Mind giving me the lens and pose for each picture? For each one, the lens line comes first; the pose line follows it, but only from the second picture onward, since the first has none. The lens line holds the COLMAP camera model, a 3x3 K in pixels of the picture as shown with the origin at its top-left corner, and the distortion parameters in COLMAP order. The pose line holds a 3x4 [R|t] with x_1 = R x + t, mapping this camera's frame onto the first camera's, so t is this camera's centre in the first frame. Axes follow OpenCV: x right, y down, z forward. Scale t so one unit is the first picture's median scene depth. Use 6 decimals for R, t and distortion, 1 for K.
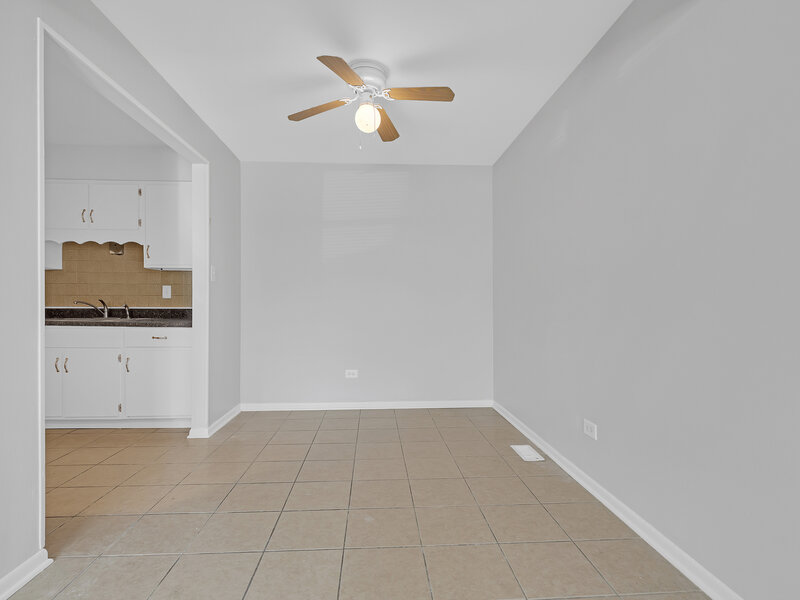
lens RADIAL K [[403.8, 0, 398.2], [0, 403.8, 304.0], [0, 0, 1]] dist [-0.001930, -0.001079]
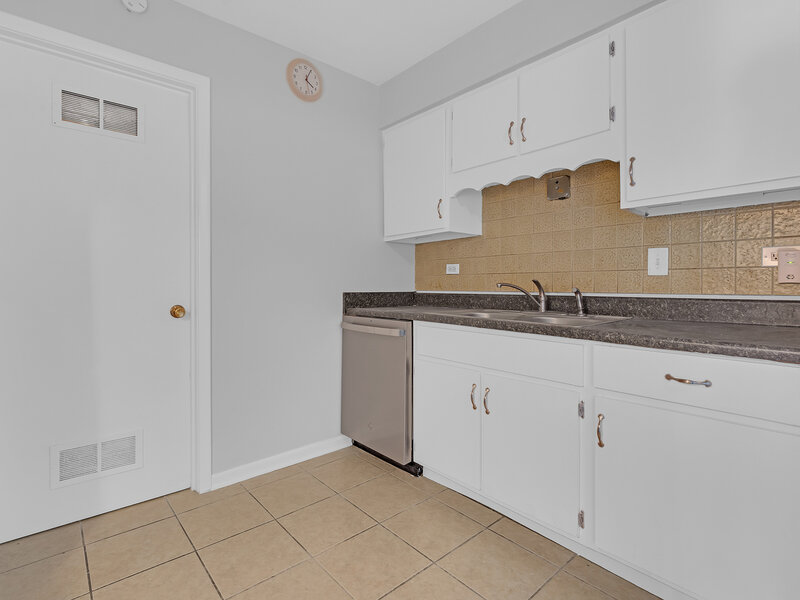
lens RADIAL K [[403.8, 0, 395.0], [0, 403.8, 293.5], [0, 0, 1]] dist [-0.001930, -0.001079]
pose [[0.611906, 0.014135, -0.790804, -0.402966], [0.003005, 0.999792, 0.020196, -0.003664], [0.790925, -0.014734, 0.611736, 0.488855]]
